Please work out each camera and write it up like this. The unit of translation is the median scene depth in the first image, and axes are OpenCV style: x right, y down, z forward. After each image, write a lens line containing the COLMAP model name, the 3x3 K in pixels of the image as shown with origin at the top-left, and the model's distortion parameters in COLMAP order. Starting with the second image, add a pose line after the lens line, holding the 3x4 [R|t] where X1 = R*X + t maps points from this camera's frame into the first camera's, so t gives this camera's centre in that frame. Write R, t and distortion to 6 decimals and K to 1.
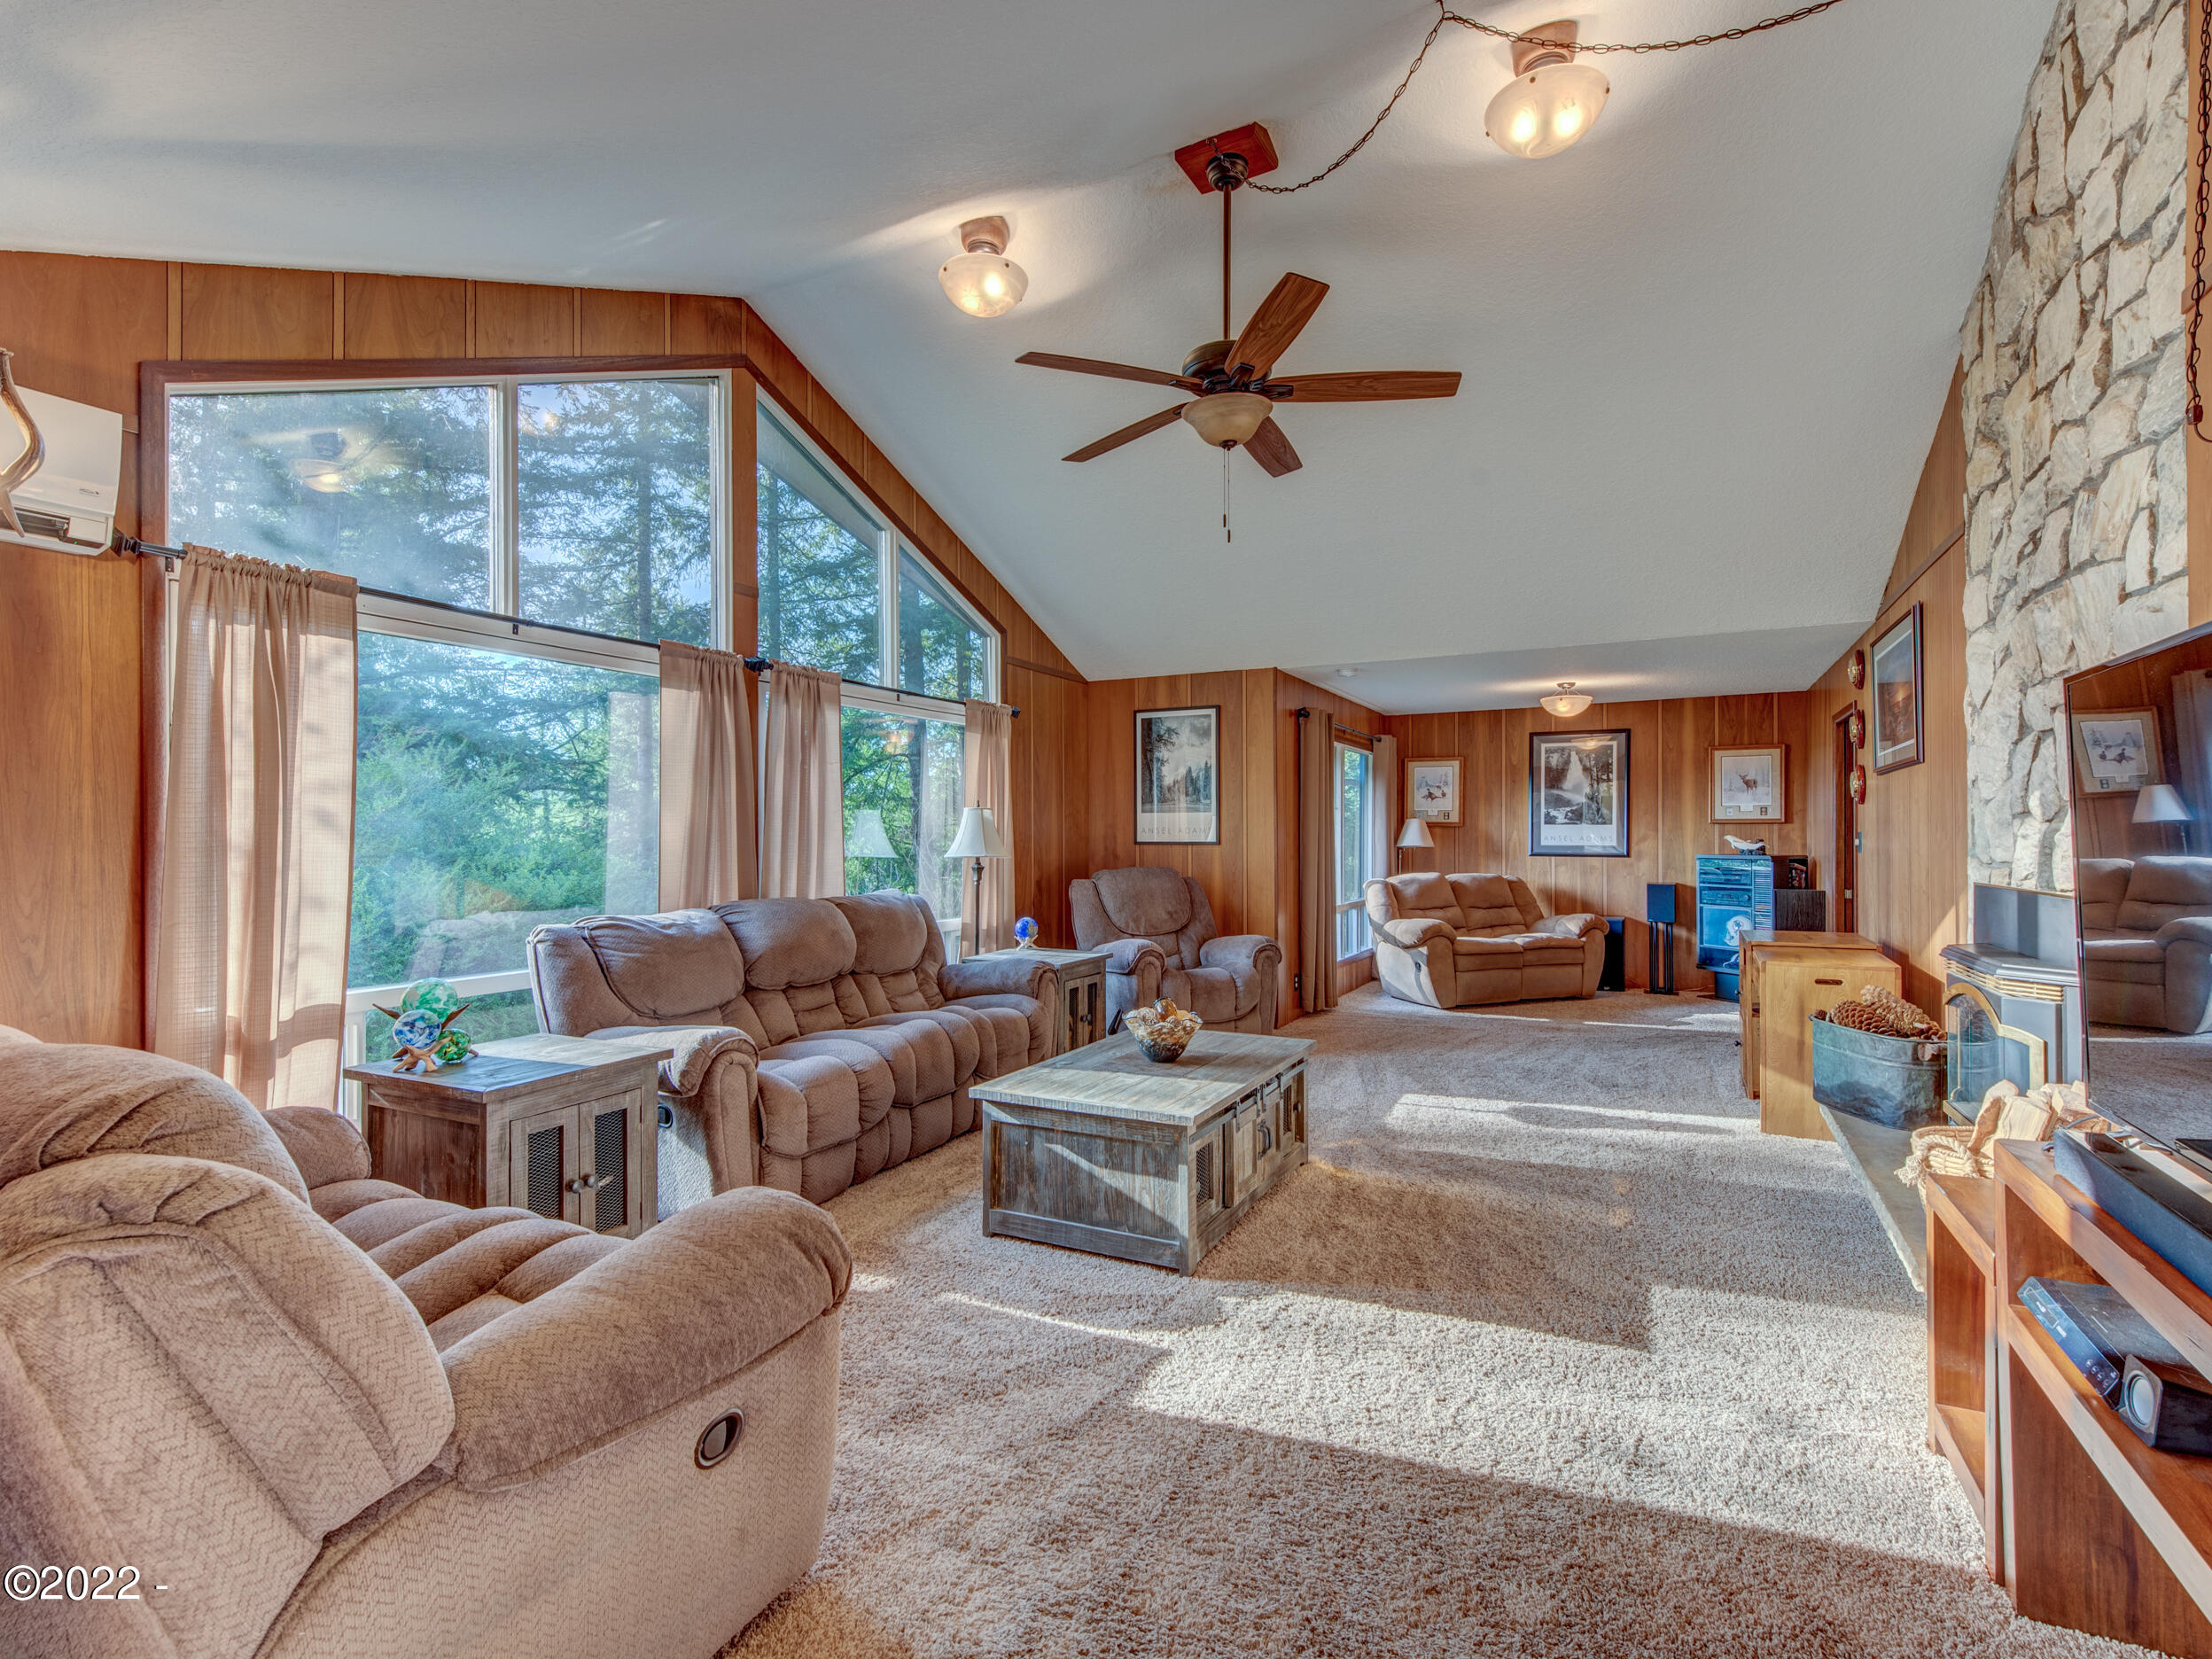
lens RADIAL K [[1078.0, 0, 1106.0], [0, 1078.0, 829.5], [0, 0, 1]] dist [0.000567, 0.000051]
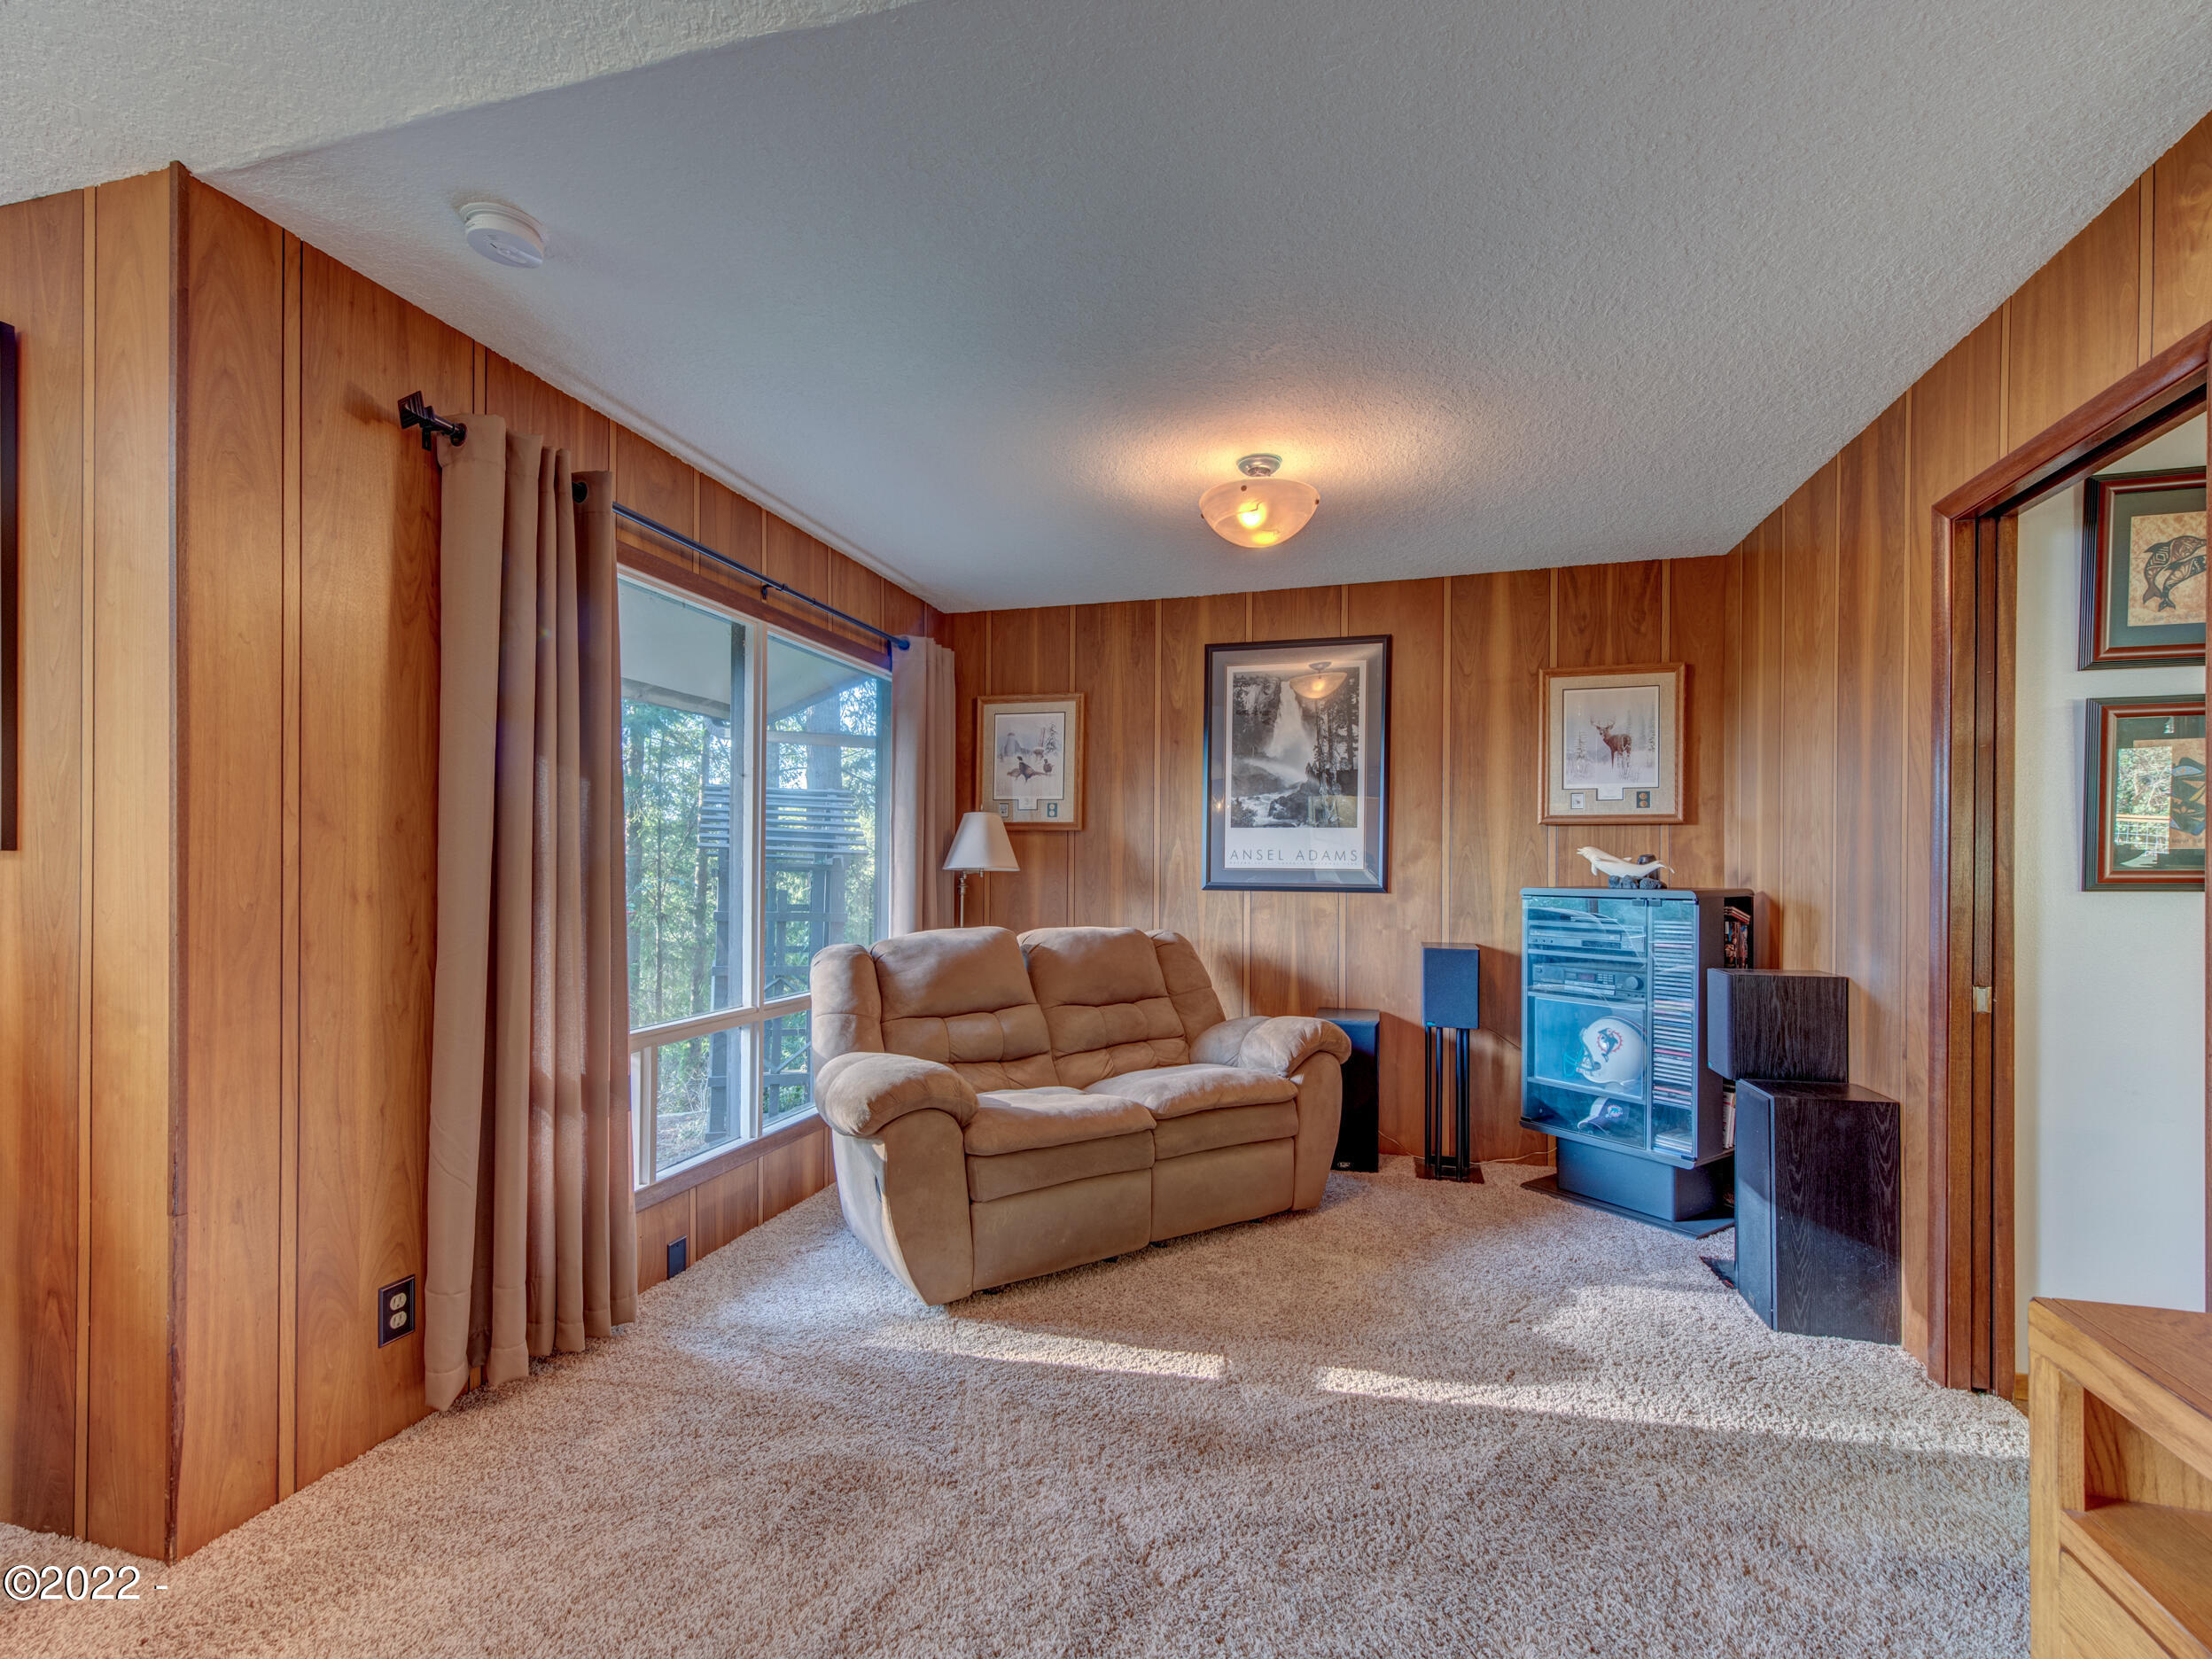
lens RADIAL K [[1032.7, 0, 1113.2], [0, 1032.7, 859.1], [0, 0, 1]] dist [0.001458, -0.000043]
pose [[0.977415, 0.005491, 0.211257, 0.262623], [-0.005487, 0.999985, -0.000609, 0.011385], [-0.211257, -0.000564, 0.977430, 0.565864]]
